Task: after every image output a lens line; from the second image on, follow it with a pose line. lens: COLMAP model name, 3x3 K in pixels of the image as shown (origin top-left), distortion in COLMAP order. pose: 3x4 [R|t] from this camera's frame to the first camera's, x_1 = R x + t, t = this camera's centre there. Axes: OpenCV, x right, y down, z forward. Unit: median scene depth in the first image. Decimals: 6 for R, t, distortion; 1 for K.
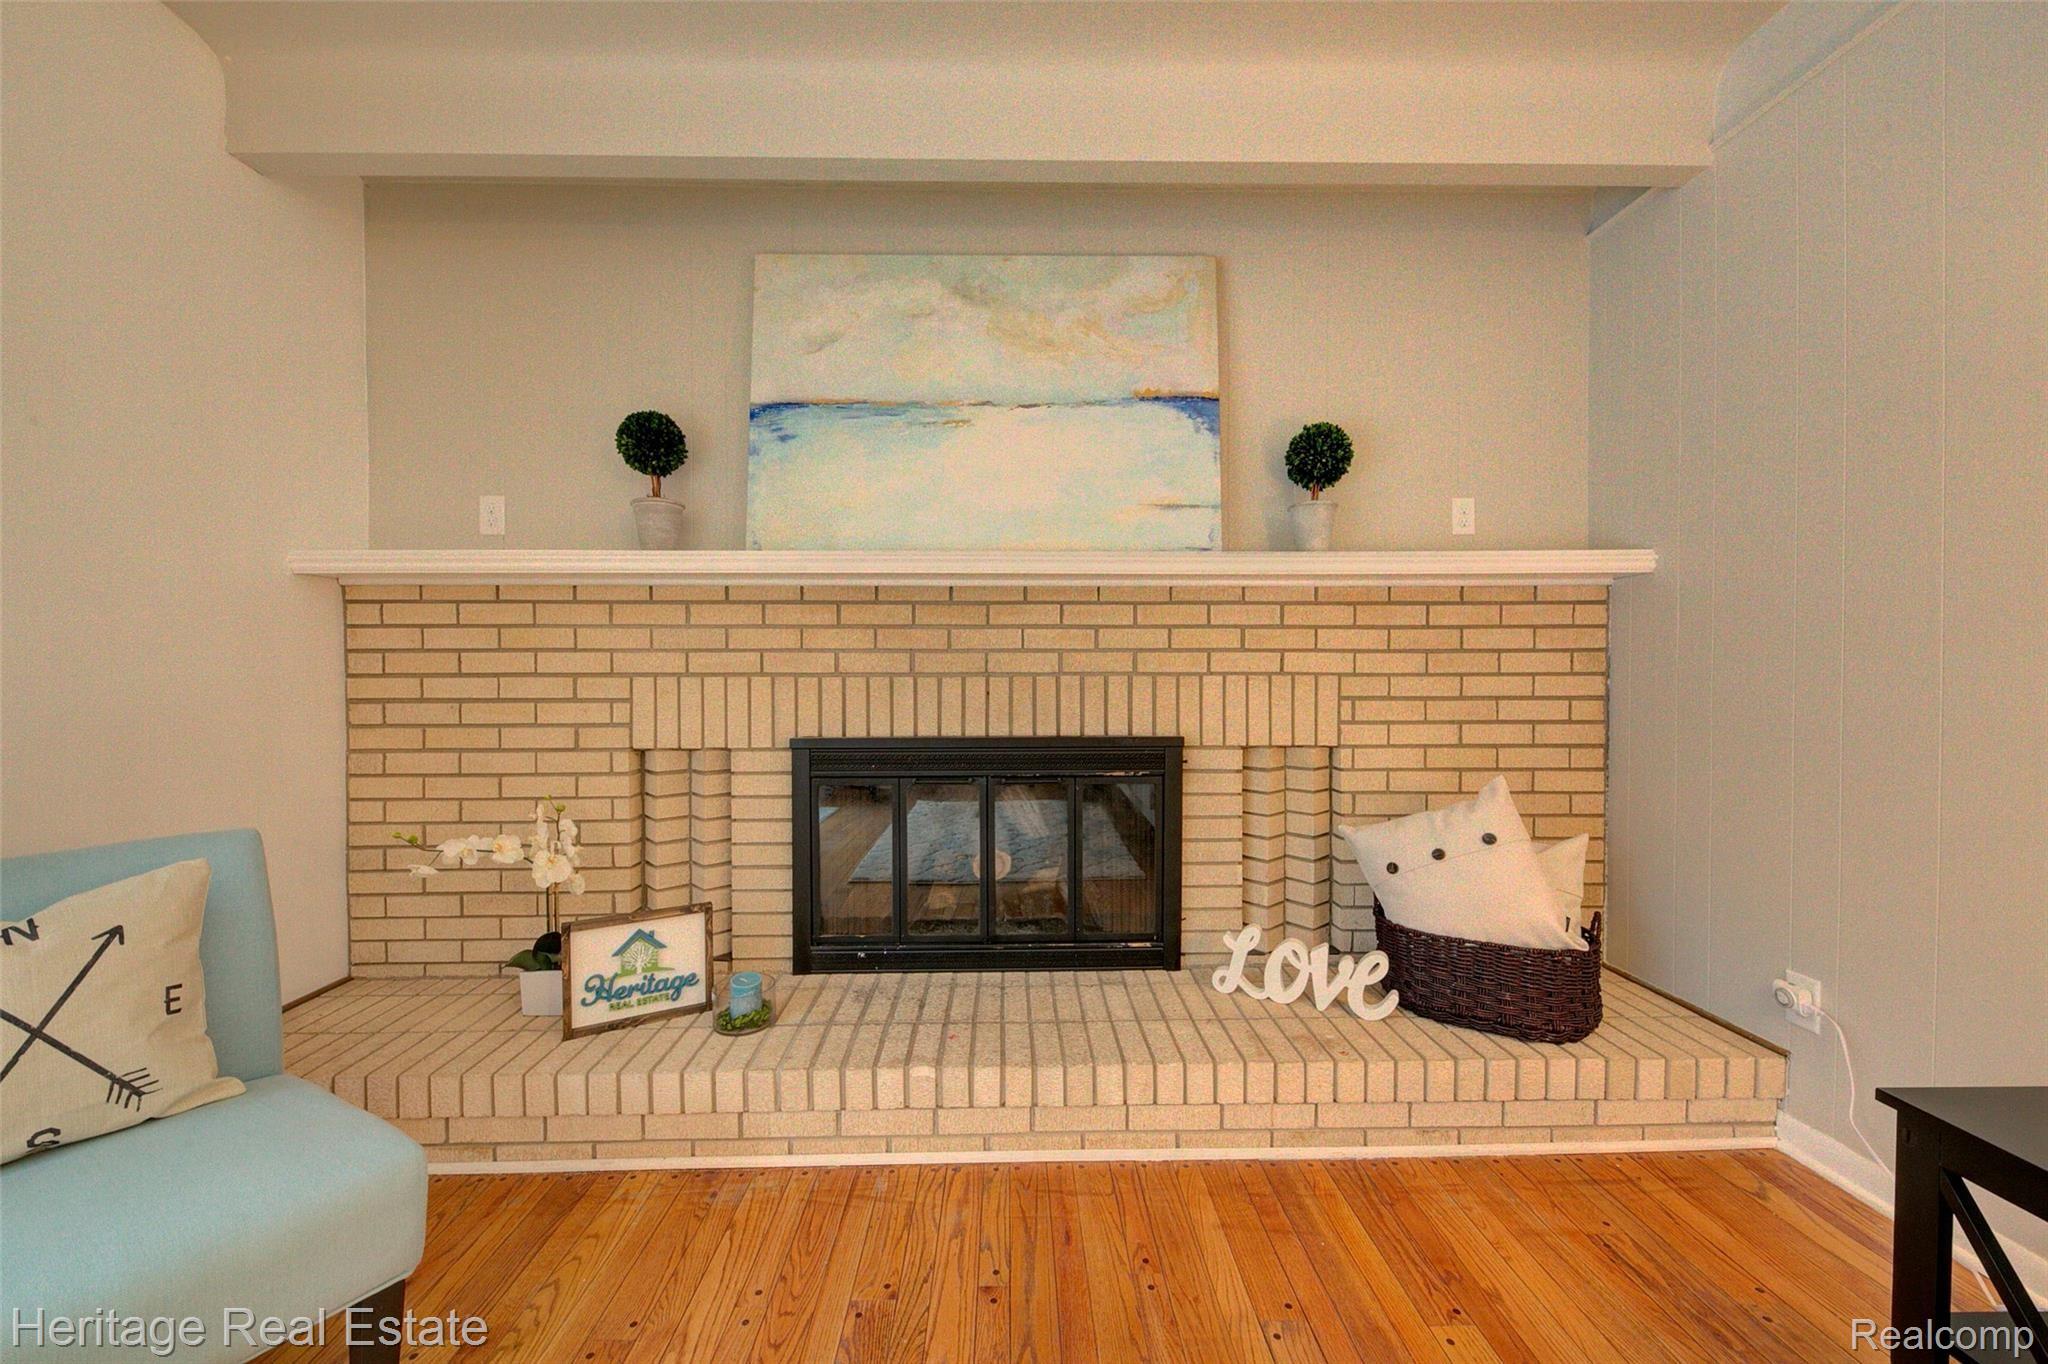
lens RADIAL K [[817.4, 0, 1025.5], [0, 817.4, 687.3], [0, 0, 1]] dist [0.004475, -0.001895]
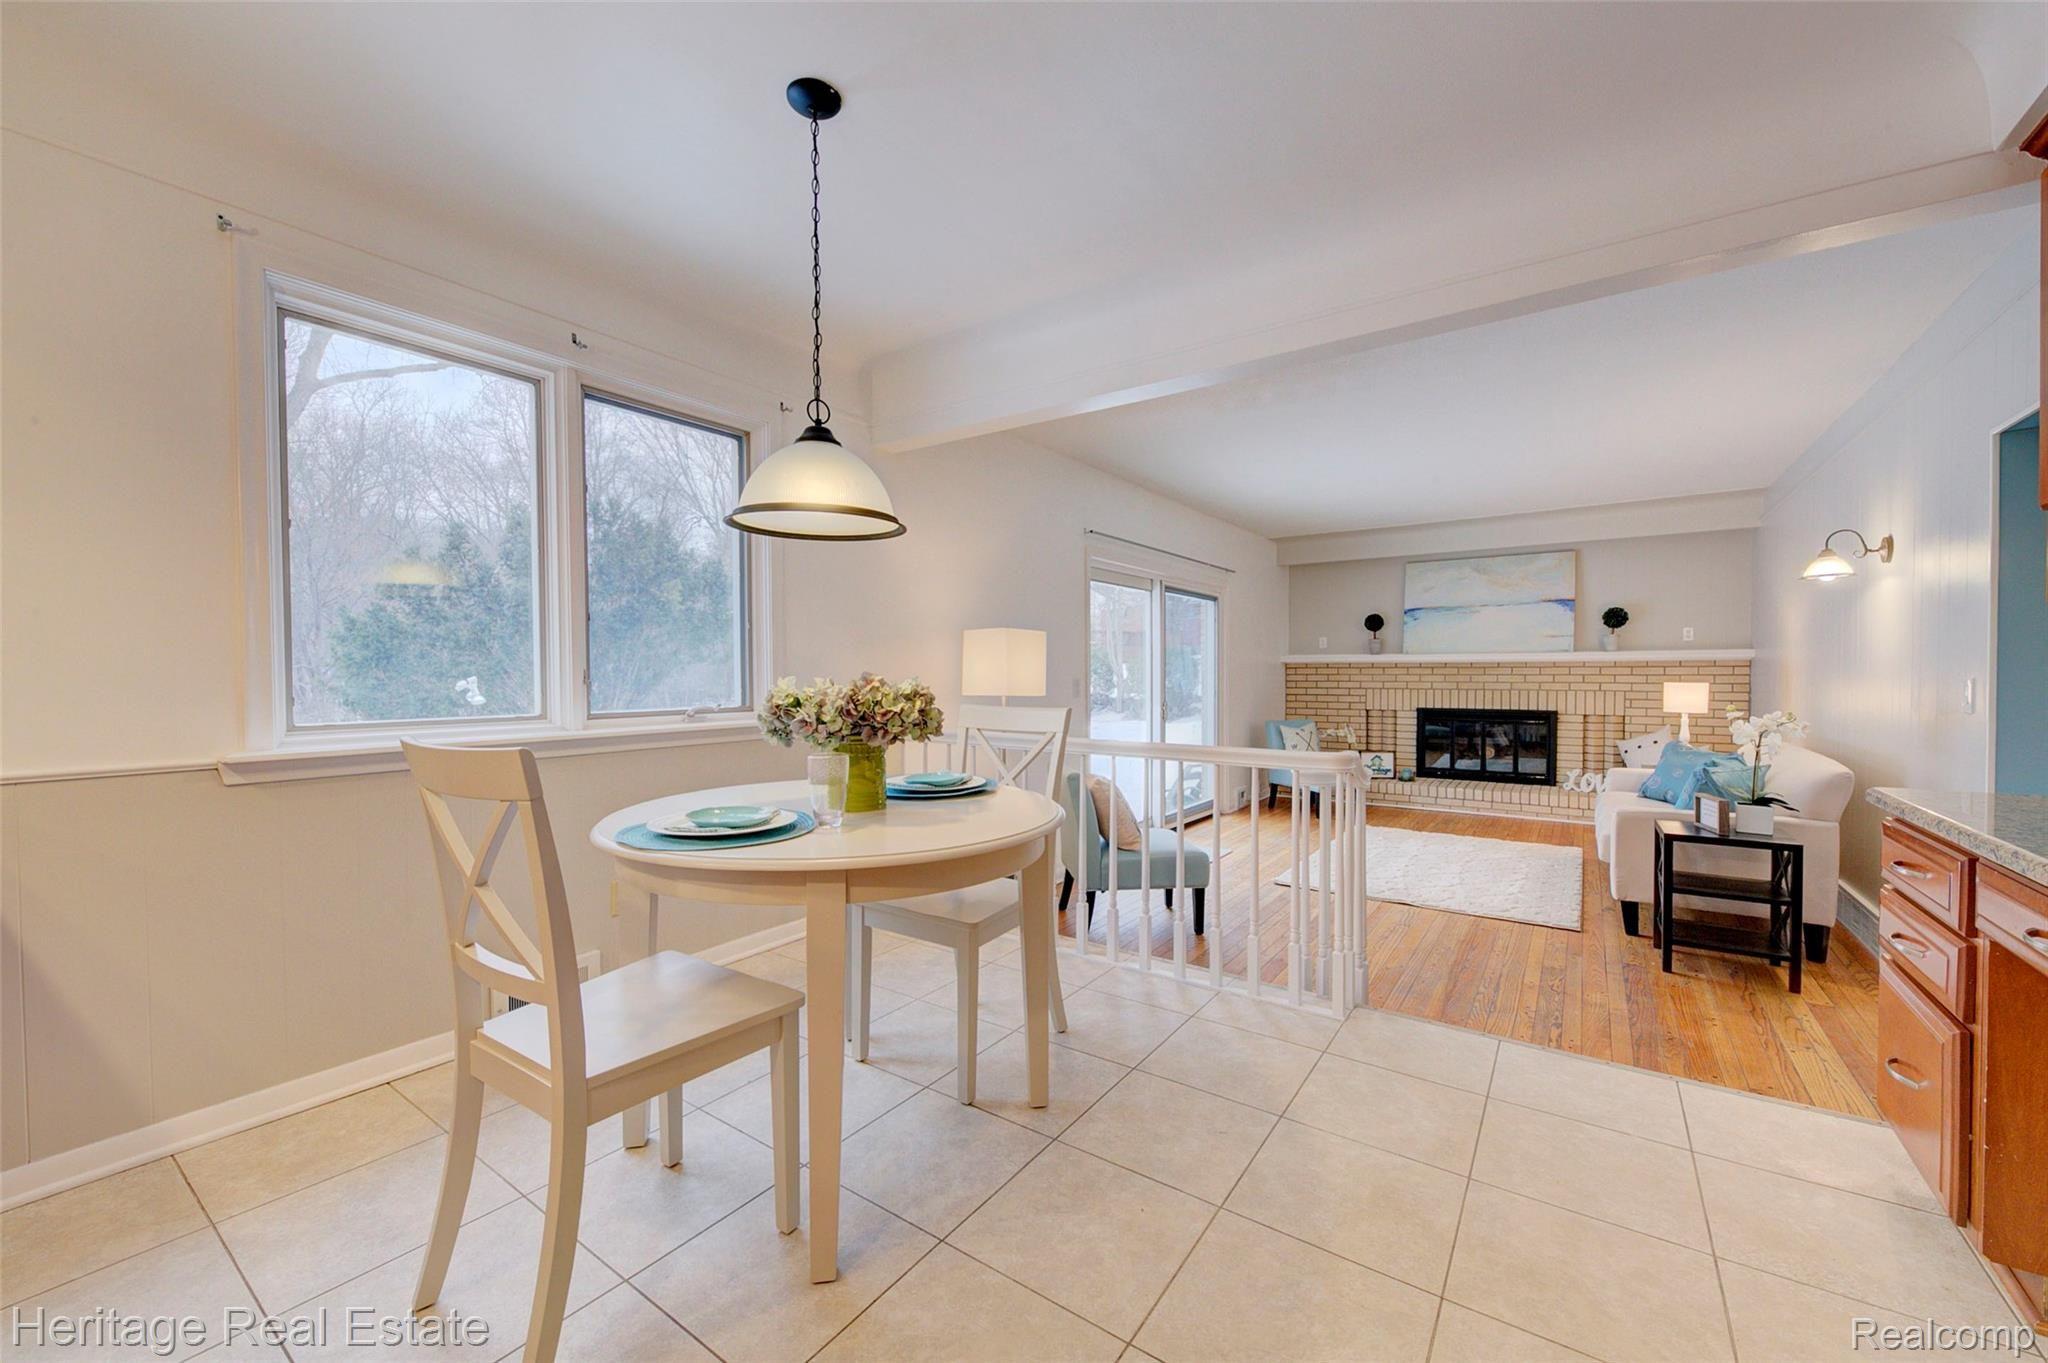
lens RADIAL K [[766.7, 0, 1016.4], [0, 766.7, 687.8], [0, 0, 1]] dist [0.004044, -0.000686]
pose [[0.795350, 0.012058, -0.606031, 0.320542], [-0.001849, 0.999846, 0.017466, -0.072581], [0.606148, -0.012771, 0.795249, -2.524594]]
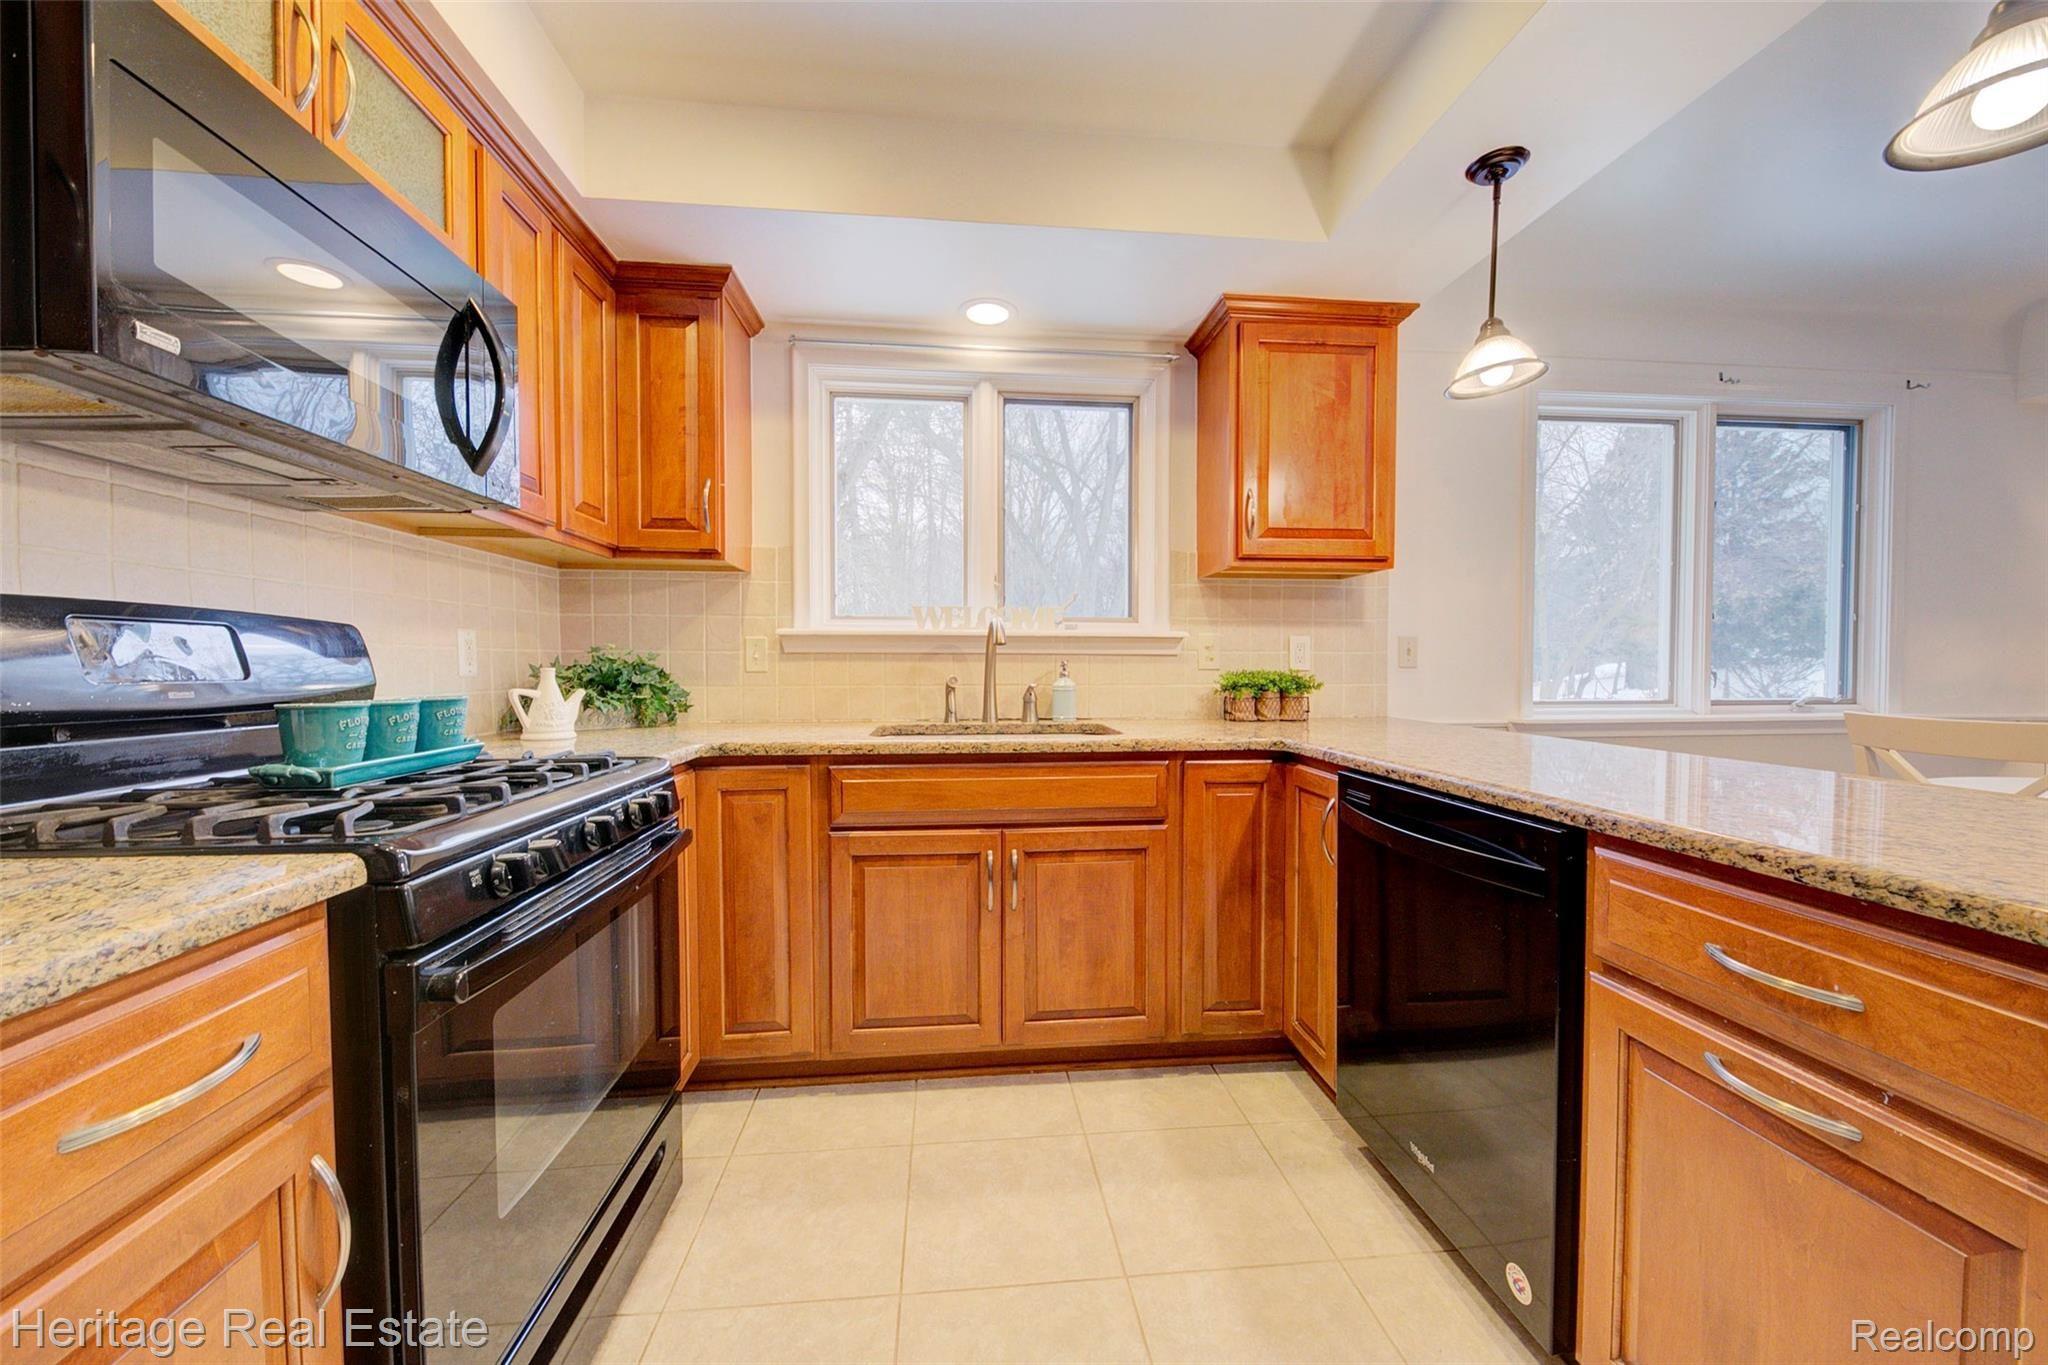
lens RADIAL K [[724.6, 0, 1029.9], [0, 724.6, 688.2], [0, 0, 1]] dist [0.001638, -0.002272]
pose [[0.070451, 0.031175, -0.997028, 0.280042], [-0.004311, 0.999512, 0.030948, -0.067966], [0.997506, 0.002118, 0.070551, -3.210926]]
